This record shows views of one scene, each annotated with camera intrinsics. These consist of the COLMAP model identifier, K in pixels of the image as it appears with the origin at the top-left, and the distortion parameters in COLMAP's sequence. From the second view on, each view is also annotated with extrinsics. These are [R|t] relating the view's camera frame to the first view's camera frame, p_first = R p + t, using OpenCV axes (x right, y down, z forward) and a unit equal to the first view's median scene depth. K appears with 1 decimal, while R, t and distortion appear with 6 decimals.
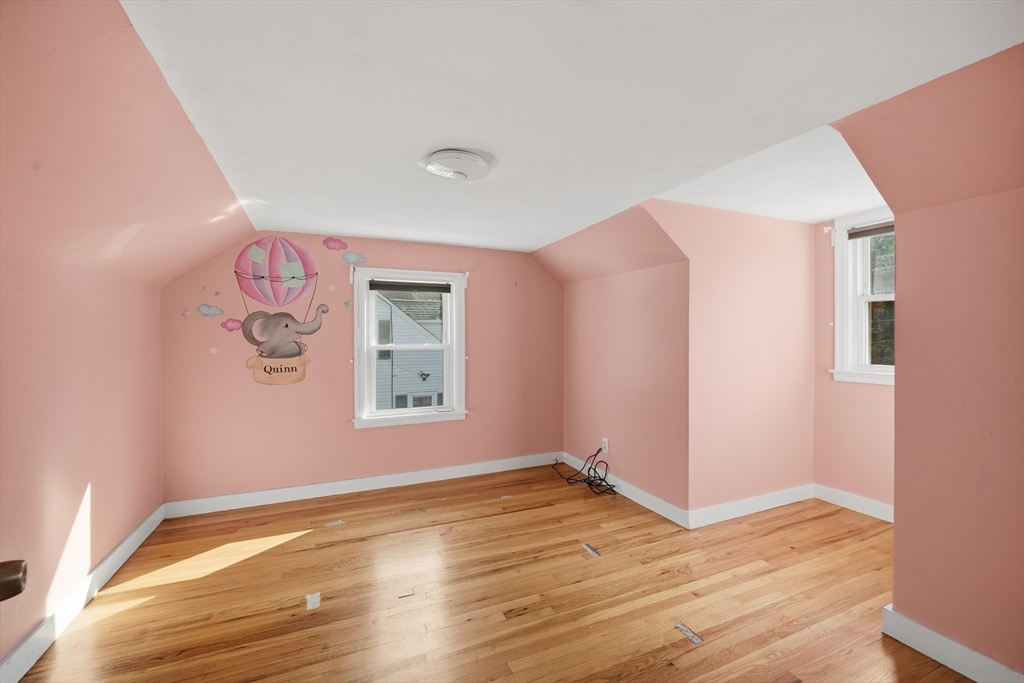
lens RADIAL K [[424.8, 0, 512.7], [0, 424.8, 337.3], [0, 0, 1]] dist [-0.003624, -0.000023]
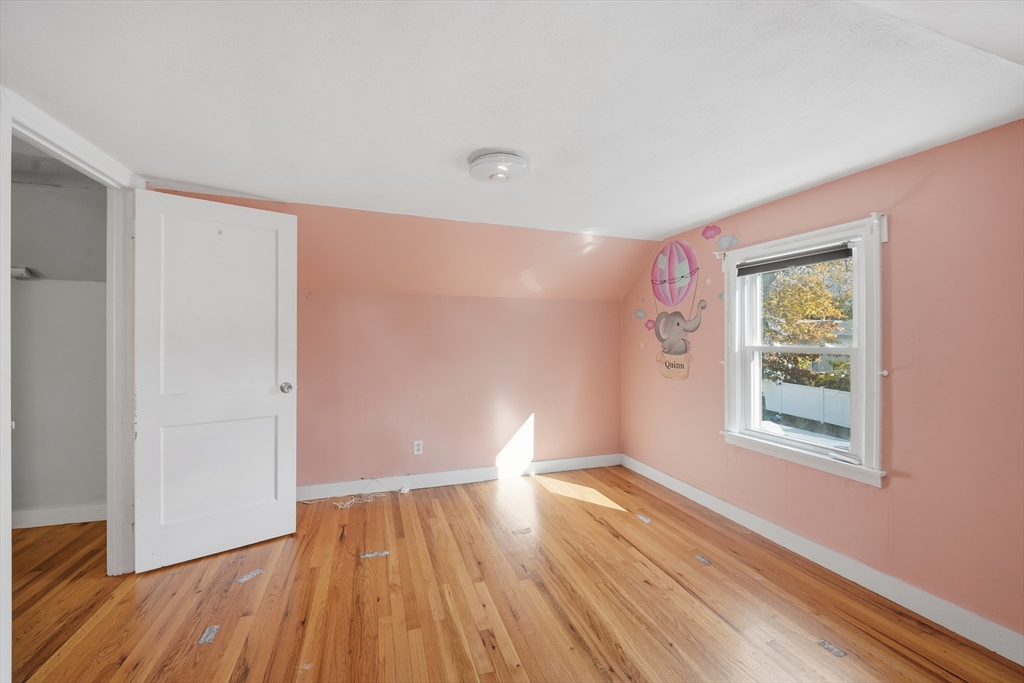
lens RADIAL K [[424.8, 0, 512.7], [0, 424.8, 337.3], [0, 0, 1]] dist [-0.003624, -0.000023]
pose [[-0.101544, 0.001111, -0.994830, 0.561807], [-0.004168, 0.999990, 0.001542, 0.005813], [0.994822, 0.004303, -0.101538, 0.716593]]
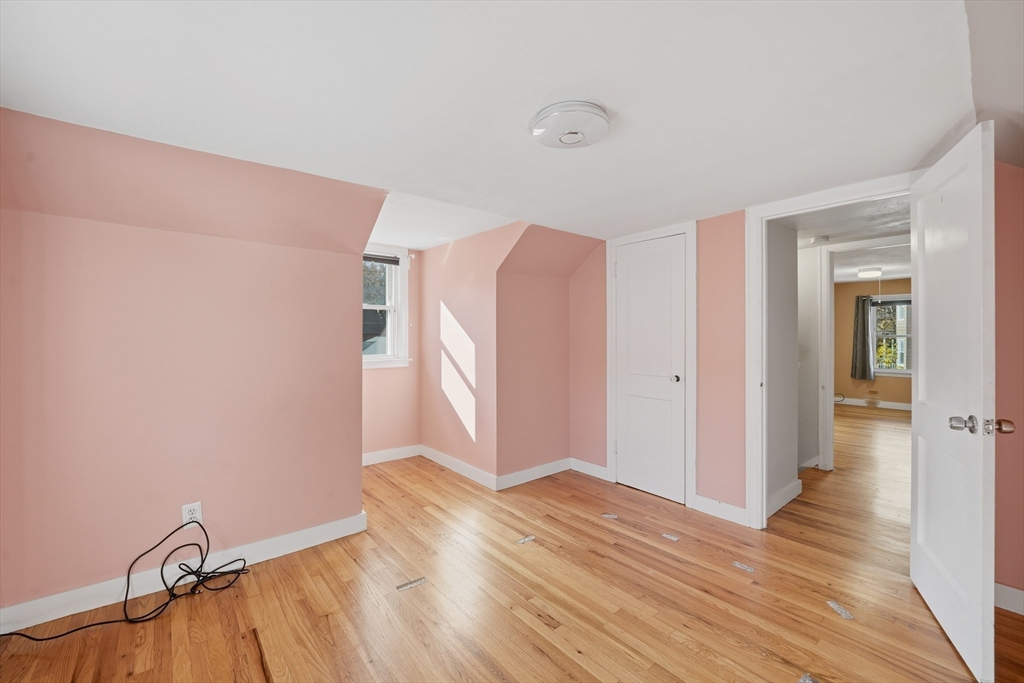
lens RADIAL K [[424.8, 0, 512.7], [0, 424.8, 337.3], [0, 0, 1]] dist [-0.003624, -0.000023]
pose [[-0.268209, -0.005679, 0.963344, -0.562149], [0.005926, 0.999954, 0.007545, -0.000693], [-0.963343, 0.007732, -0.268163, 0.836970]]
